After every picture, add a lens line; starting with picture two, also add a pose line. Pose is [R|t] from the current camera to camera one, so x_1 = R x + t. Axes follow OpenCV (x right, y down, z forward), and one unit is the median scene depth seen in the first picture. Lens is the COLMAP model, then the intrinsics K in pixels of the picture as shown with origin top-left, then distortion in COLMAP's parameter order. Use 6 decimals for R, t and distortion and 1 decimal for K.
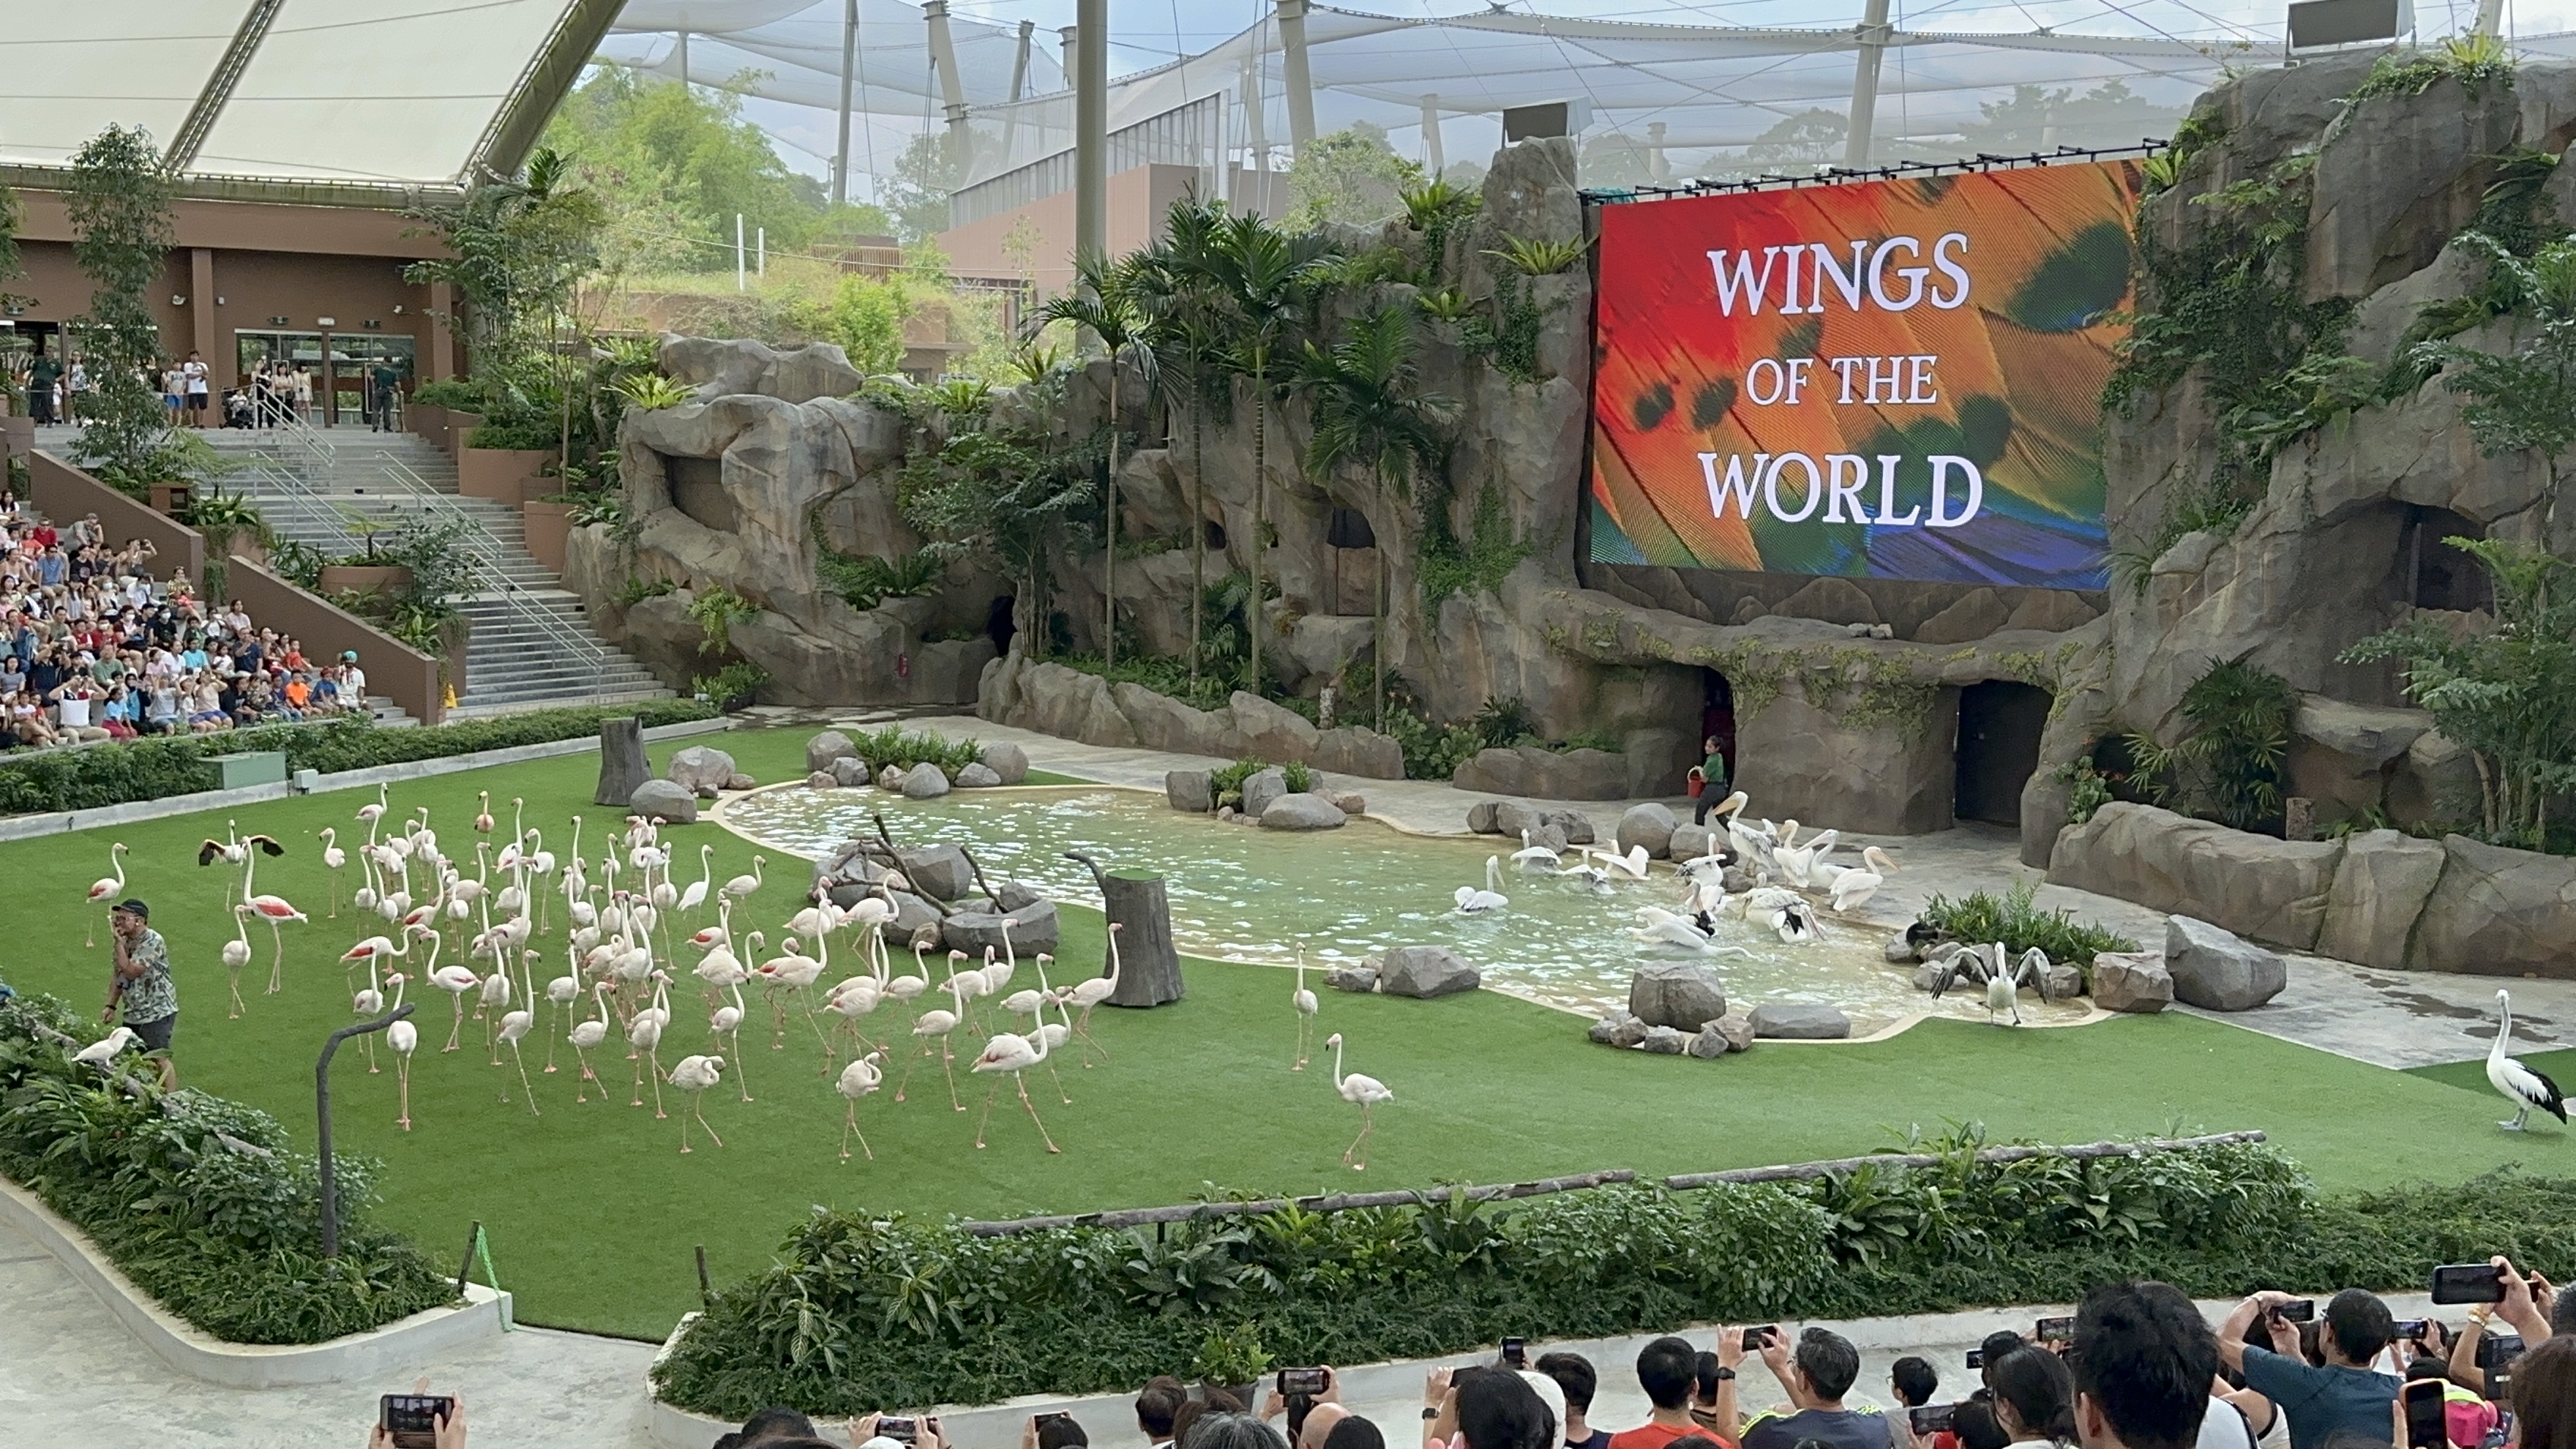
lens RADIAL K [[2699.3, 0, 1288.0], [0, 2699.3, 724.5], [0, 0, 1]] dist [0.237810, -0.492965]
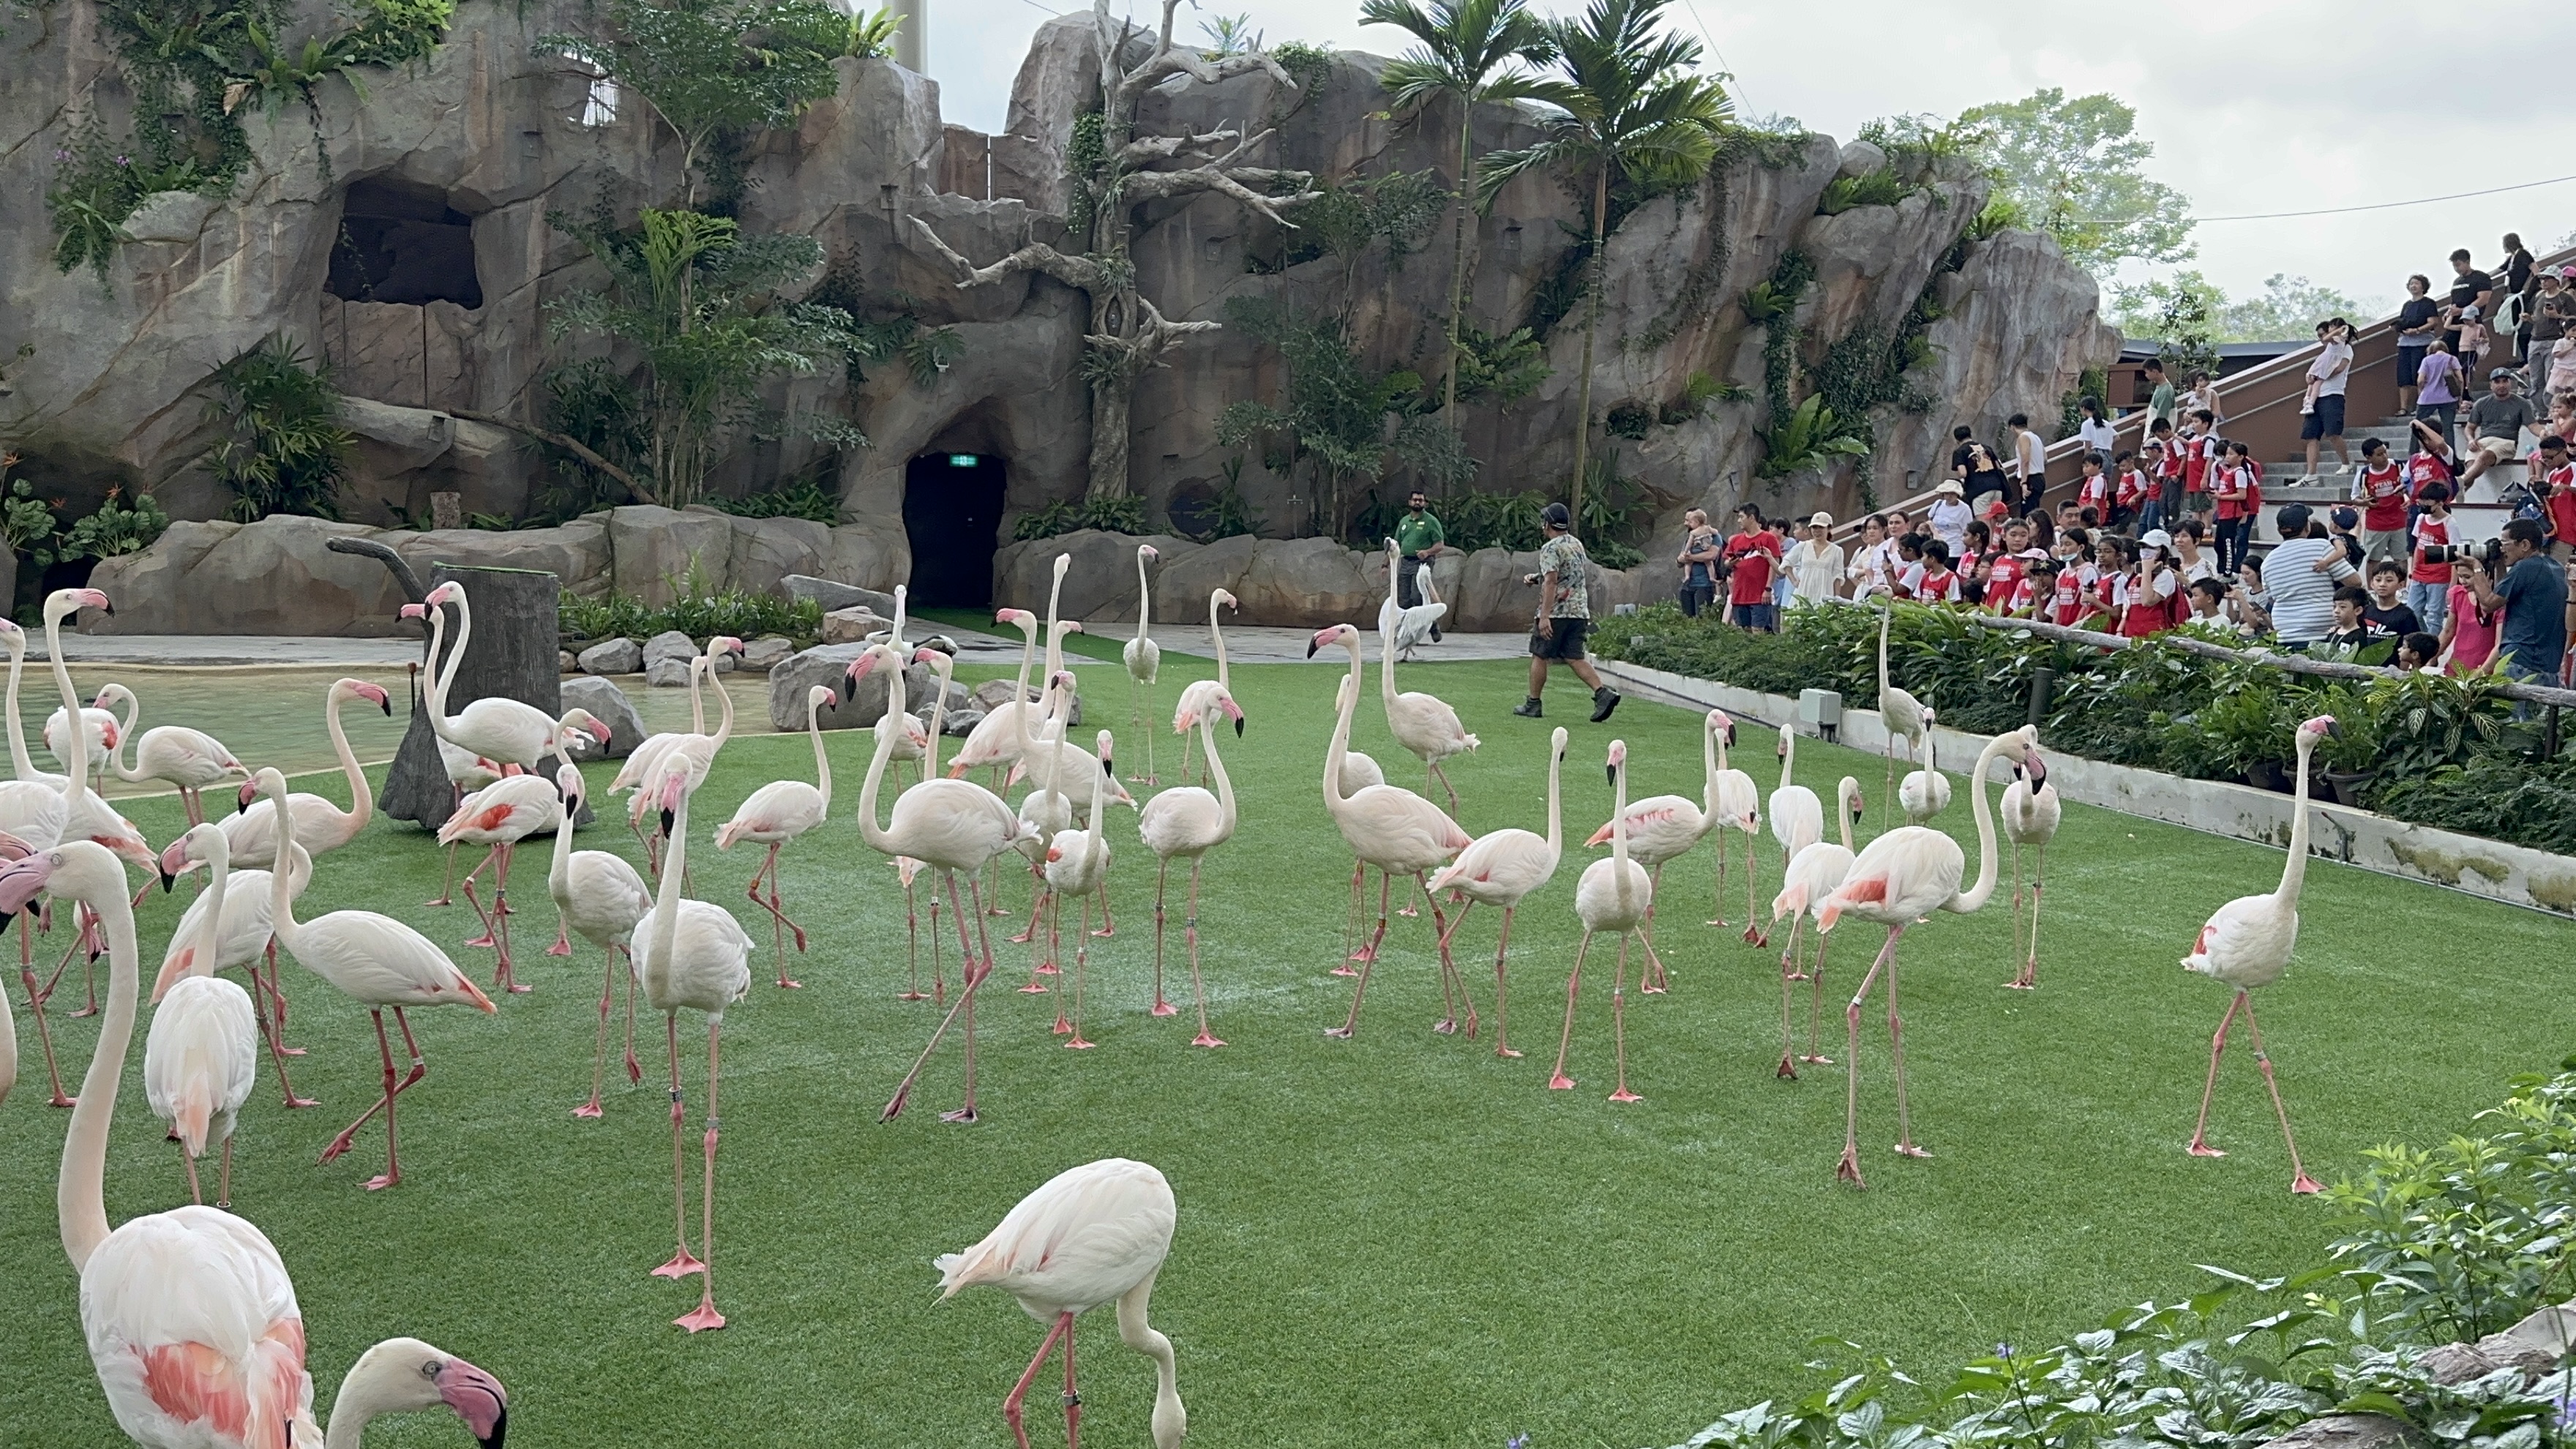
lens RADIAL K [[2222.2, 0, 1288.0], [0, 2222.2, 724.5], [0, 0, 1]] dist [0.075546, -0.114573]
pose [[0.015416, -0.118228, 0.992867, -0.258667], [0.077673, 0.990126, 0.116696, 0.026013], [-0.996860, 0.075320, 0.024447, 0.484497]]
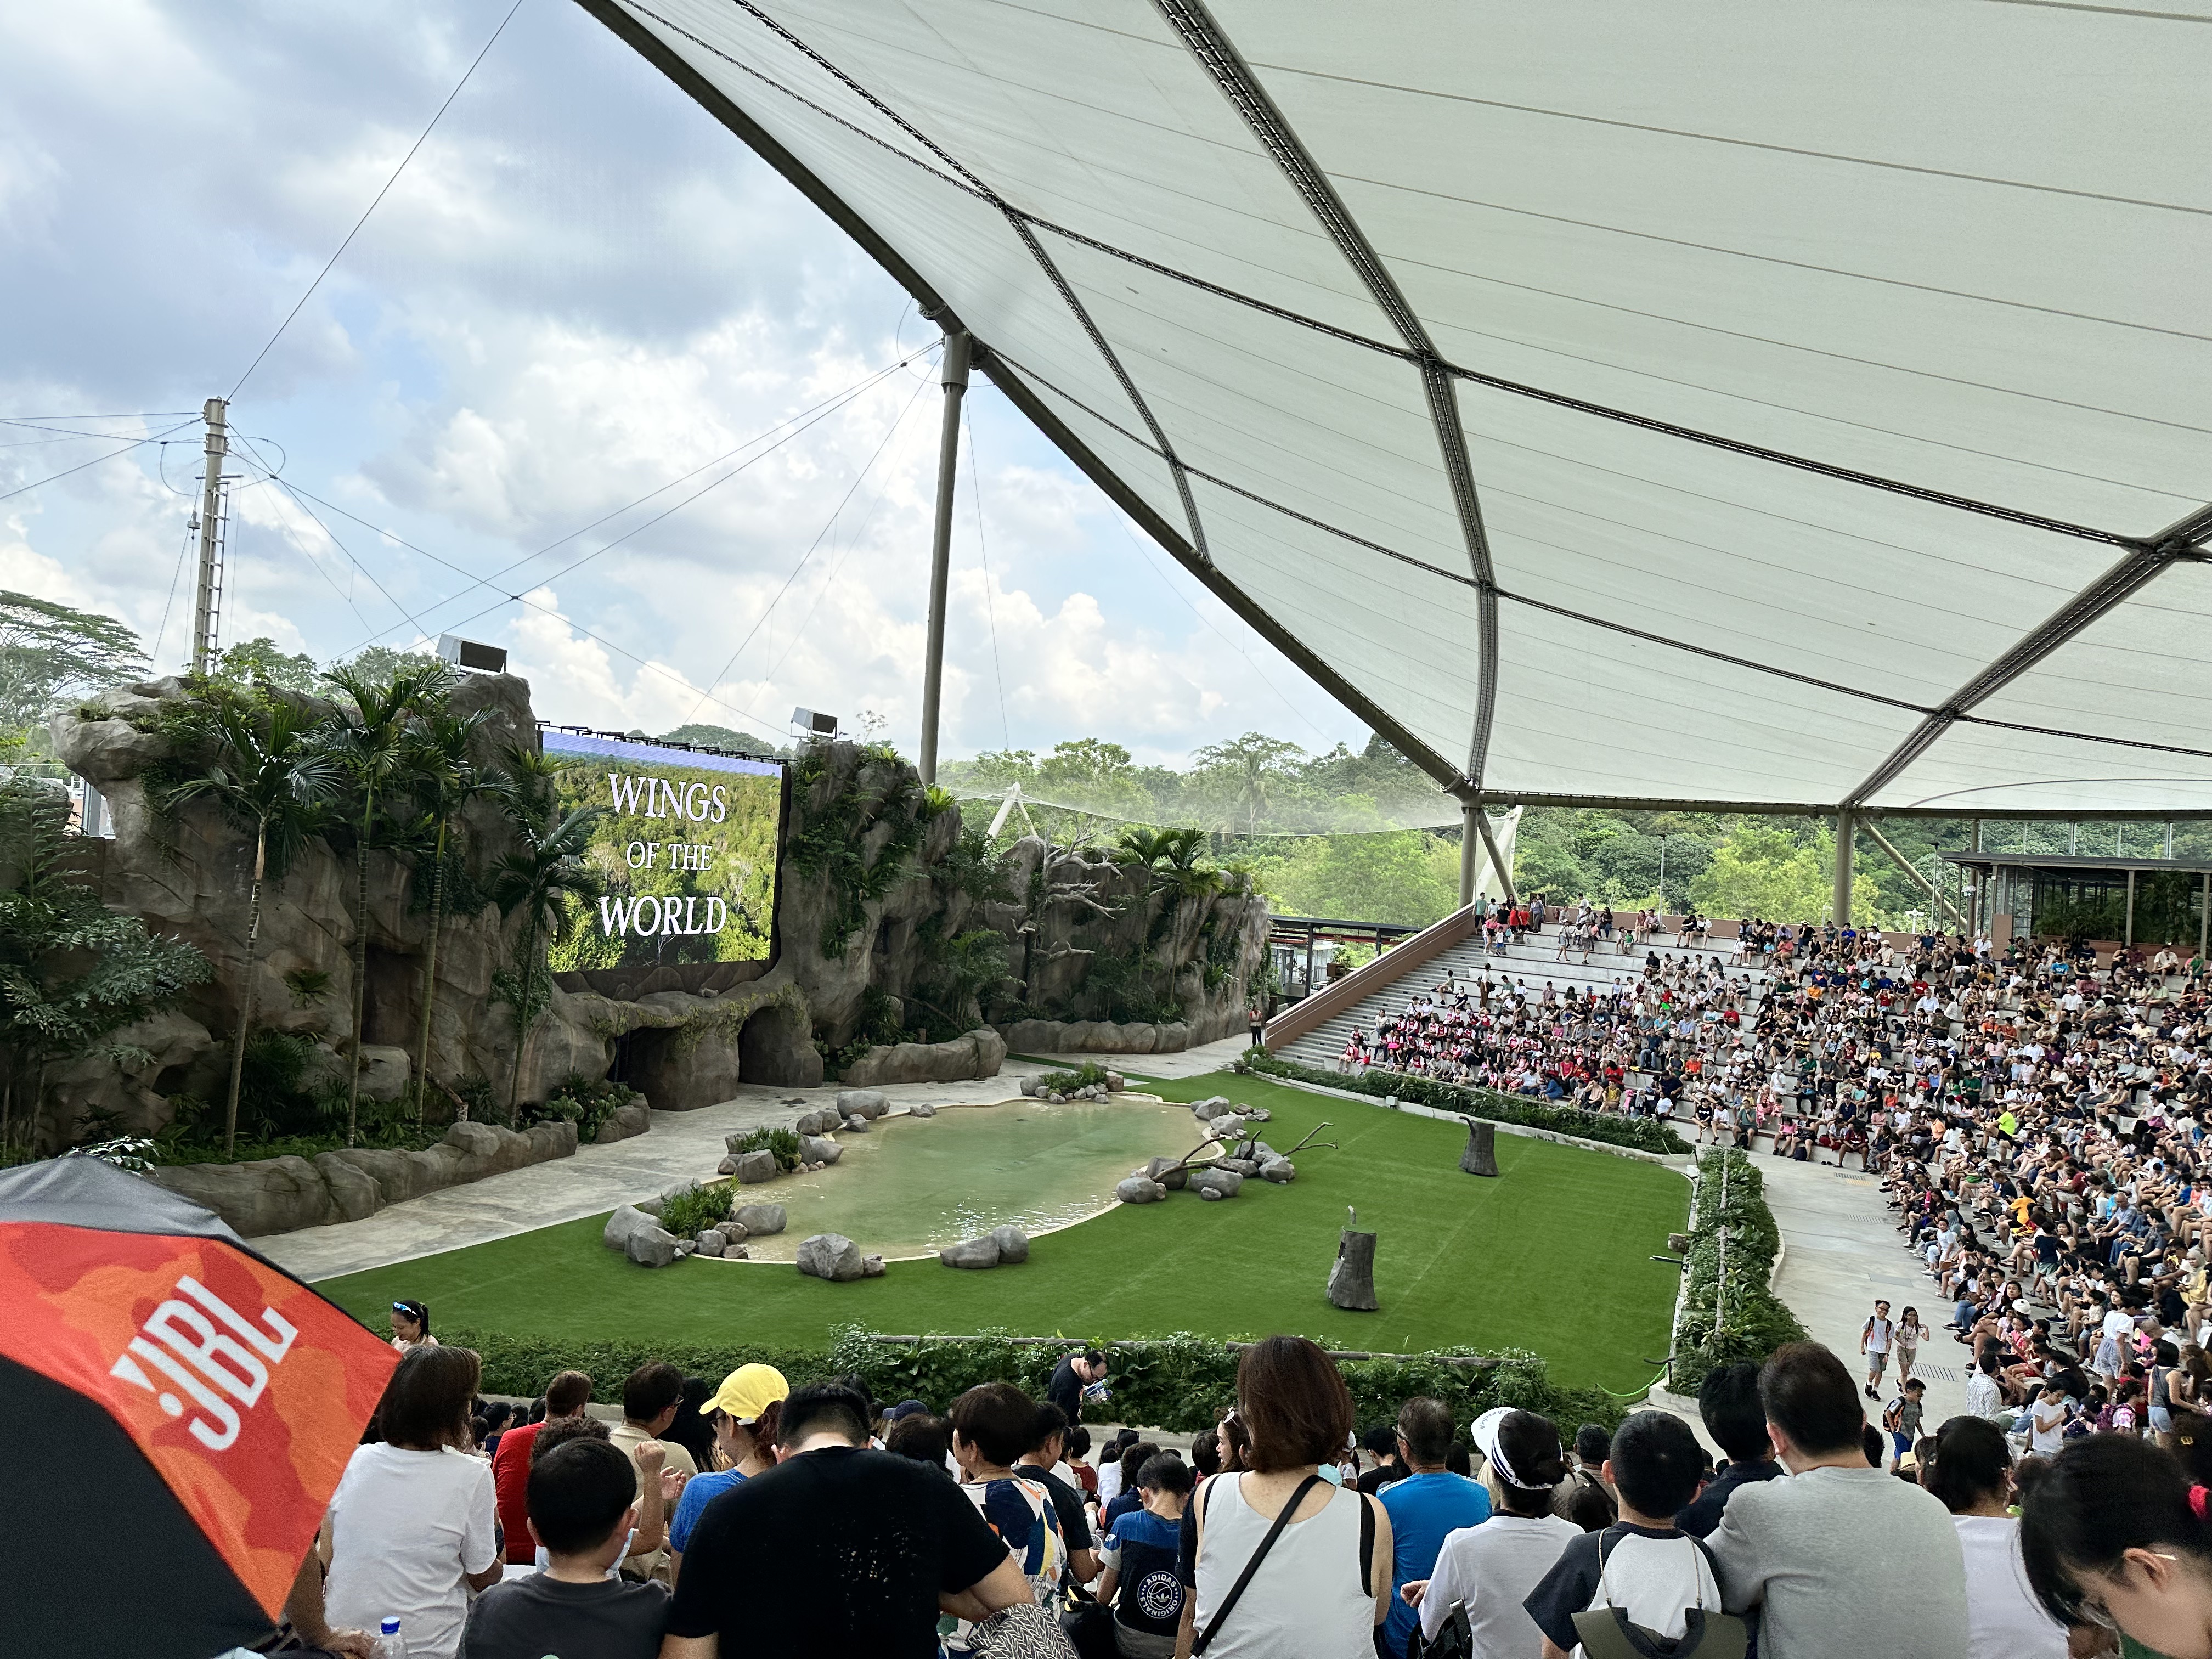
lens RADIAL K [[1532.5, 0, 1113.5], [0, 1532.5, 821.1], [0, 0, 1]] dist [0.132539, -0.215837]
pose [[-0.473334, -0.019793, 0.880661, -0.712159], [0.021706, 0.999182, 0.034124, -0.152413], [-0.880616, 0.035268, -0.472517, 1.051609]]
